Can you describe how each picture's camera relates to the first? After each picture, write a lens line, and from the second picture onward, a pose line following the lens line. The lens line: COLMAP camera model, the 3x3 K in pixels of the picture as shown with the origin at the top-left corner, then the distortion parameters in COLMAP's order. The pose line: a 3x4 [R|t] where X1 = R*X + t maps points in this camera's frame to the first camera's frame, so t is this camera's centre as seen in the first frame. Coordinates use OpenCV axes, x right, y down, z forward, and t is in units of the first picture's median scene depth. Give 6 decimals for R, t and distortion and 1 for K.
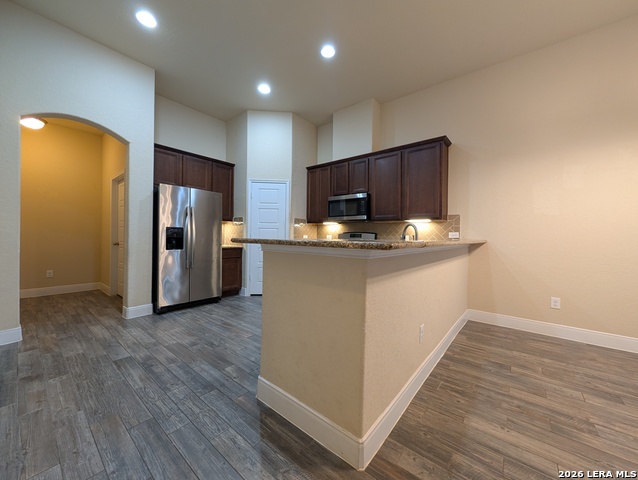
lens RADIAL K [[245.0, 0, 319.8], [0, 245.0, 238.0], [0, 0, 1]] dist [0.001719, 0.000034]
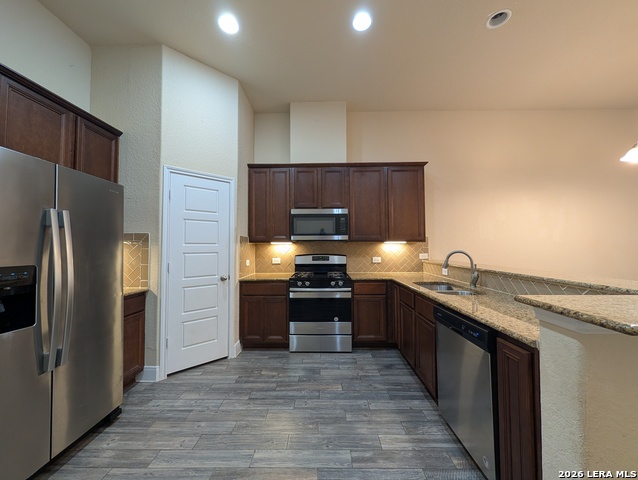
lens RADIAL K [[245.0, 0, 319.8], [0, 245.0, 238.0], [0, 0, 1]] dist [0.001719, 0.000034]
pose [[0.782906, 0.004010, 0.622127, -0.404963], [0.020823, 0.999250, -0.032646, -0.056632], [-0.621792, 0.038514, 0.782235, 0.392664]]
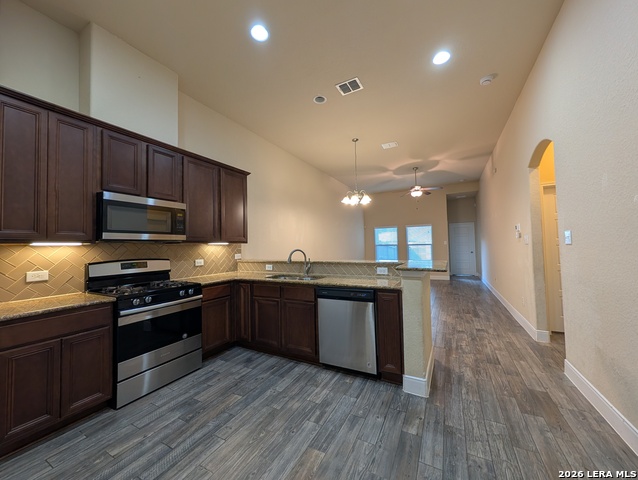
lens RADIAL K [[245.0, 0, 319.8], [0, 245.0, 238.0], [0, 0, 1]] dist [0.001719, 0.000034]
pose [[-0.197993, 0.022413, 0.979947, -0.582212], [0.024406, 0.999541, -0.017930, -0.059858], [-0.979900, 0.020367, -0.198449, 0.744356]]
